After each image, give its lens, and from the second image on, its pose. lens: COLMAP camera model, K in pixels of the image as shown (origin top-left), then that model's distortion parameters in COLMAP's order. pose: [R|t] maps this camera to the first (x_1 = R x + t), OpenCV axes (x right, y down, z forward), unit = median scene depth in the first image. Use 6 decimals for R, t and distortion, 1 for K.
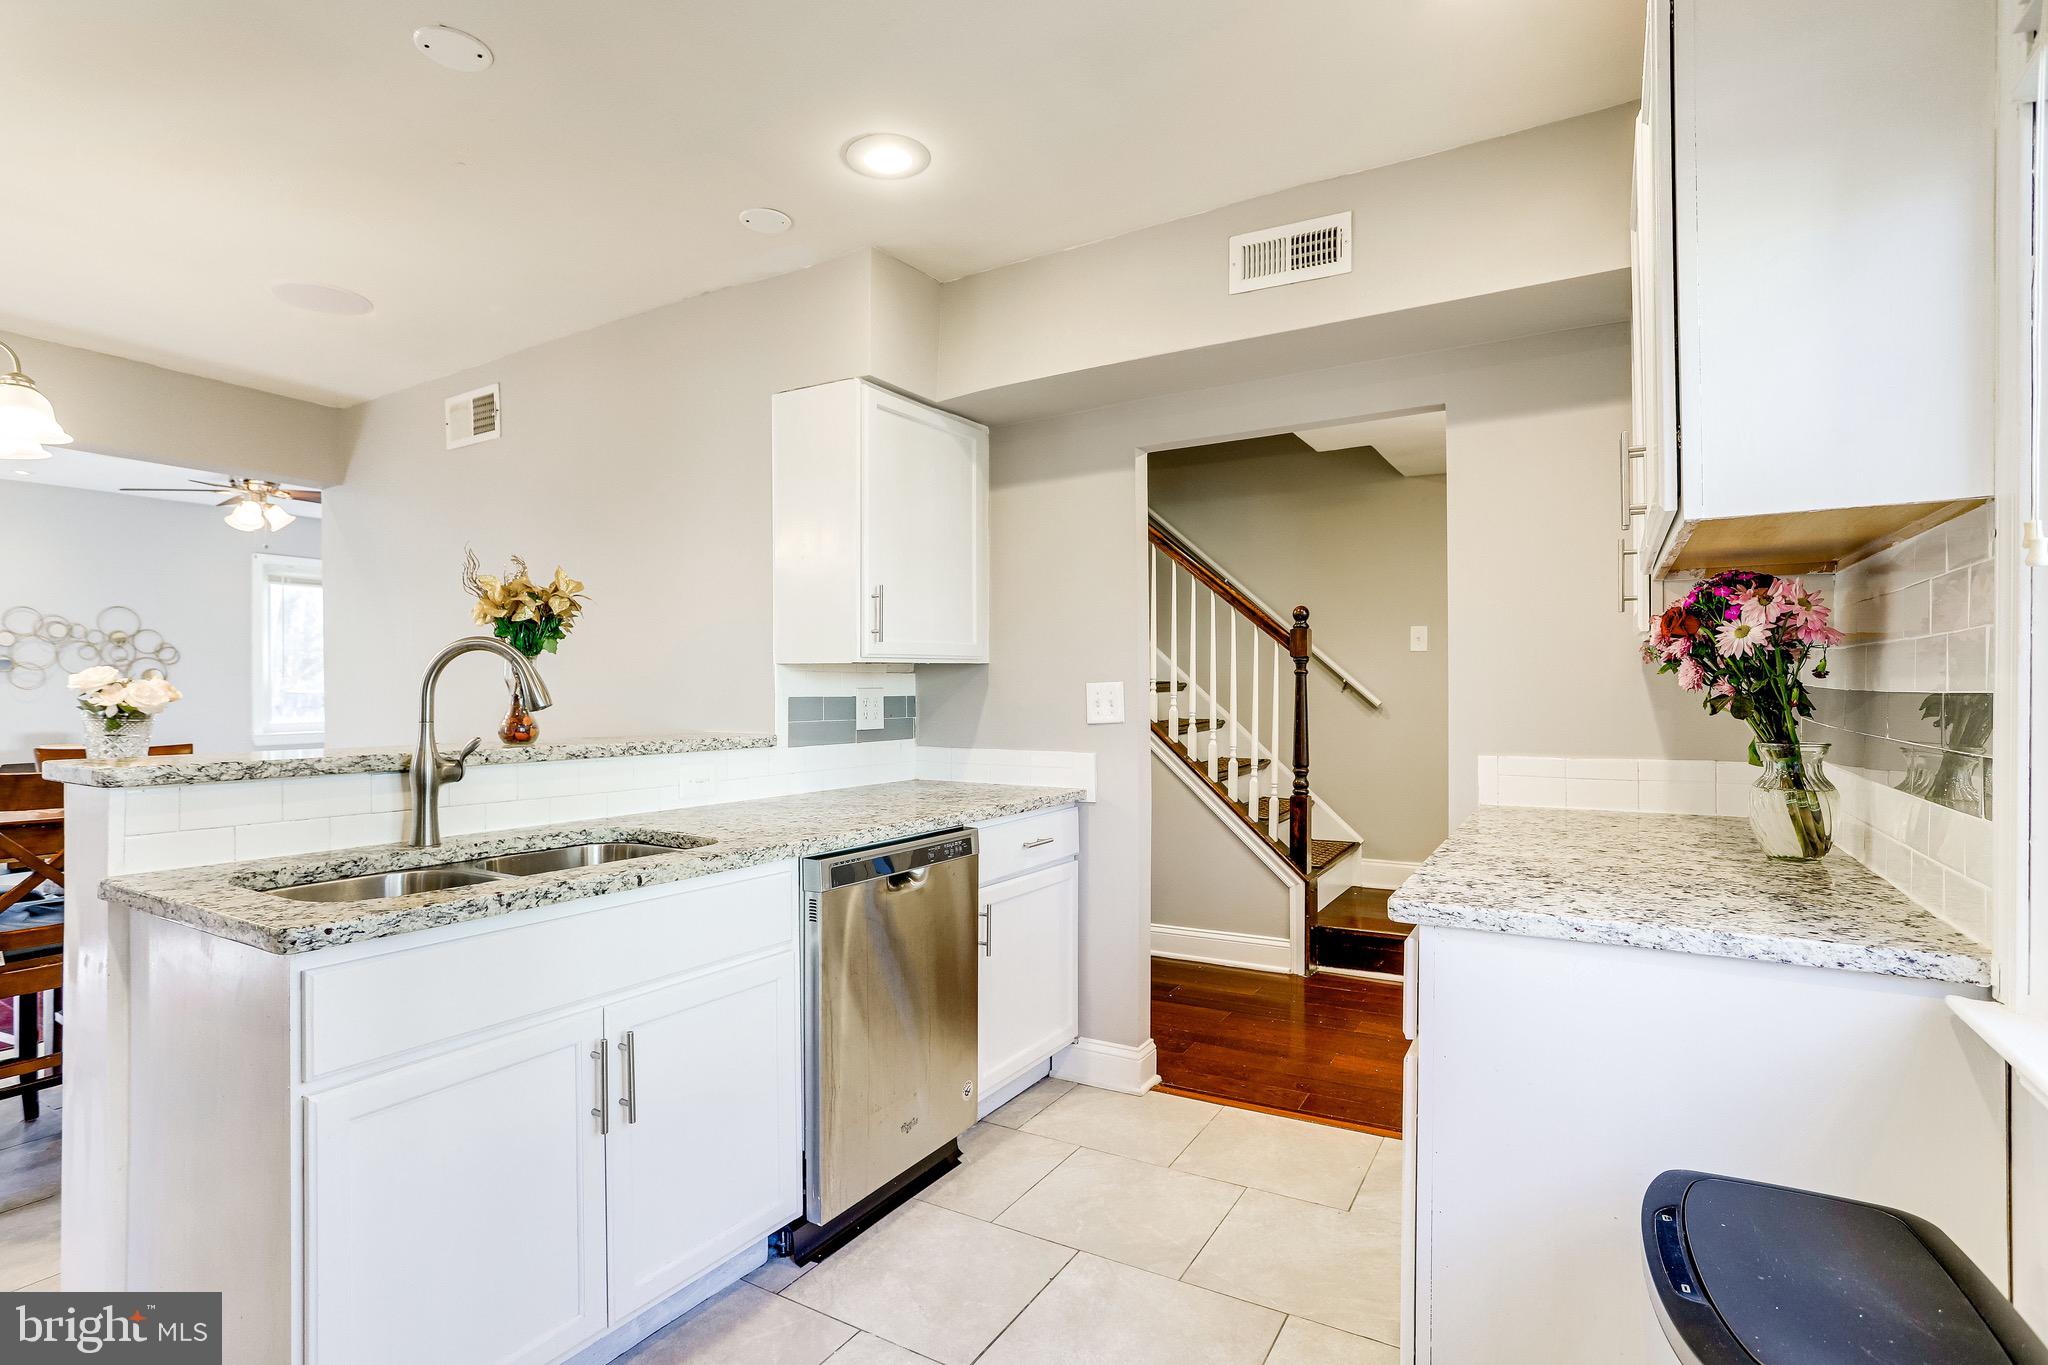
lens RADIAL K [[993.9, 0, 1016.1], [0, 993.9, 685.6], [0, 0, 1]] dist [-0.062739, 0.032896]
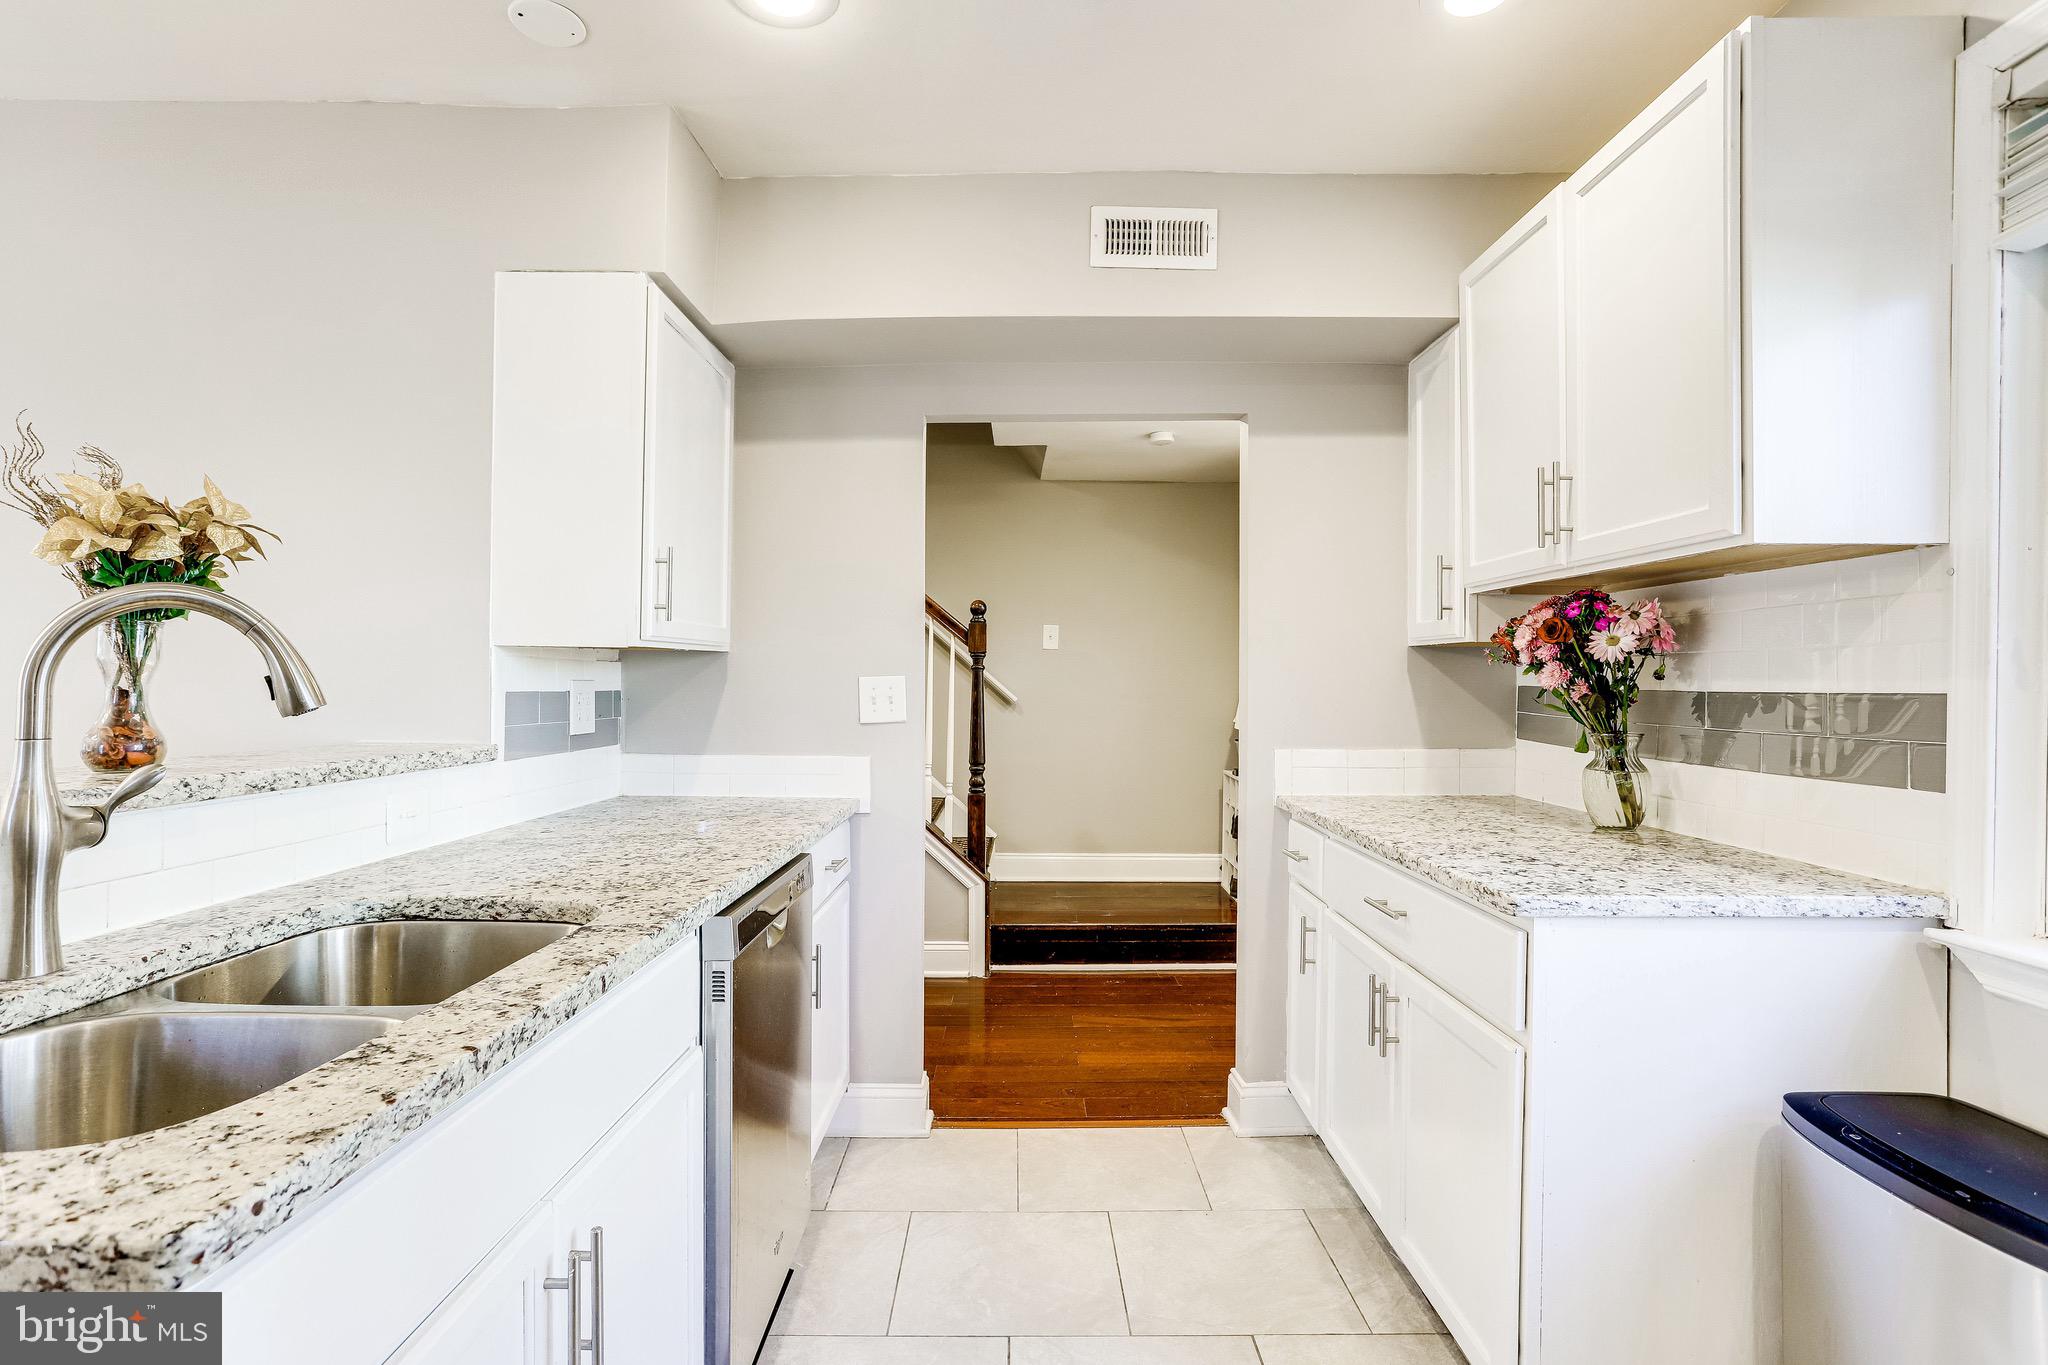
lens RADIAL K [[1004.1, 0, 1016.2], [0, 1004.1, 677.4], [0, 0, 1]] dist [-0.057500, 0.032416]
pose [[0.859937, 0.010865, 0.510285, -0.299266], [-0.009364, 0.999941, -0.005510, 0.001825], [-0.510314, -0.000040, 0.859988, 0.198223]]
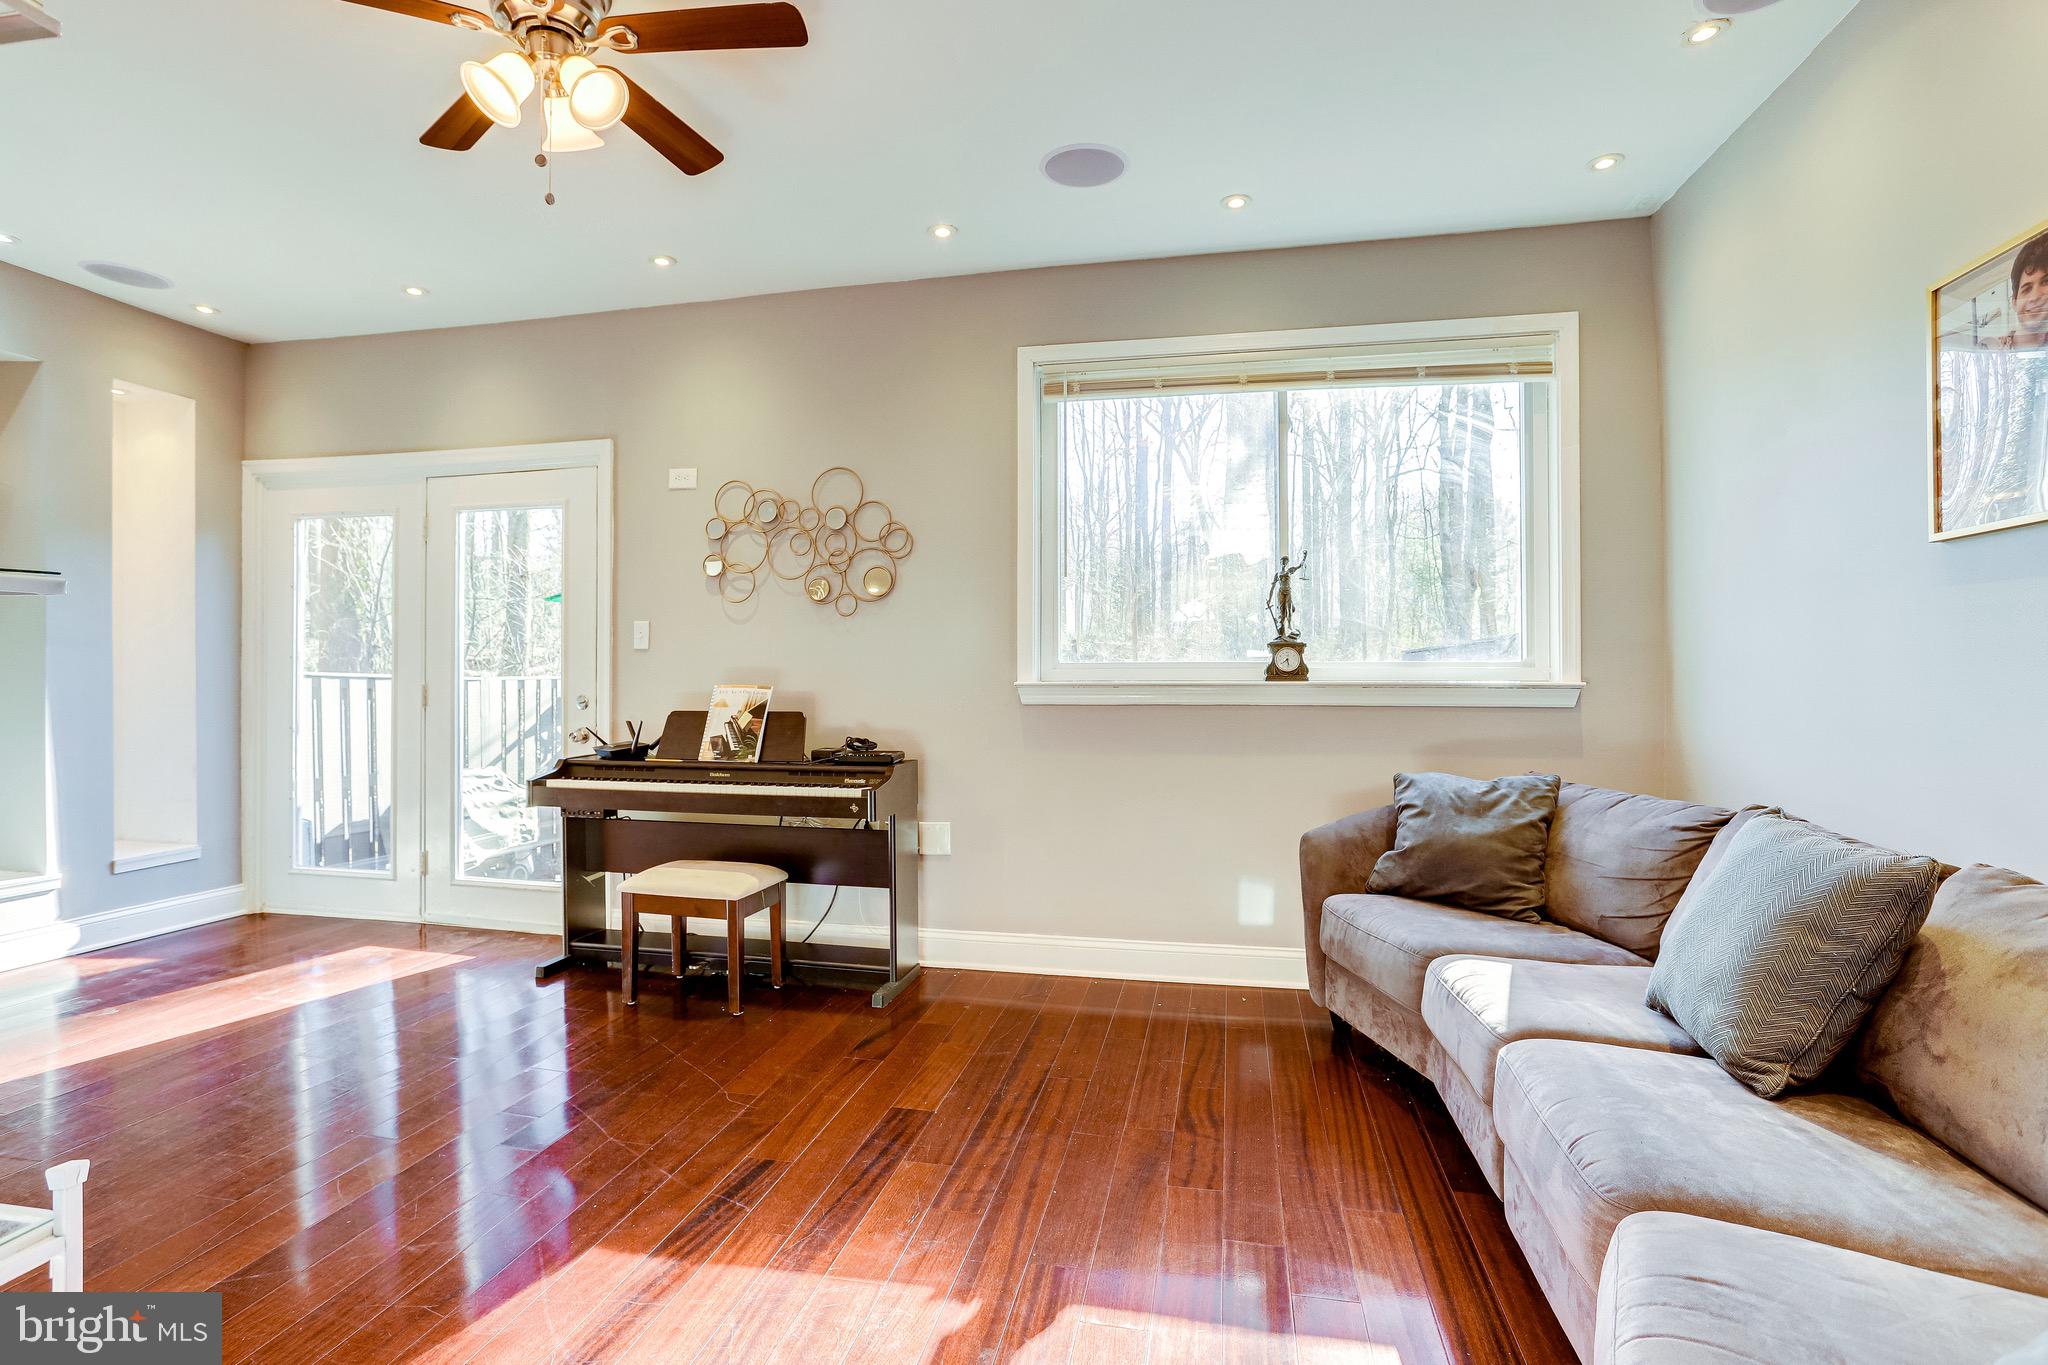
lens RADIAL K [[993.9, 0, 1016.1], [0, 993.9, 685.6], [0, 0, 1]] dist [-0.062739, 0.032896]
pose [[0.314713, 0.010913, -0.949124, -0.689969], [-0.000798, 0.999937, 0.011232, 0.119167], [0.949187, -0.002778, 0.314702, 2.148098]]
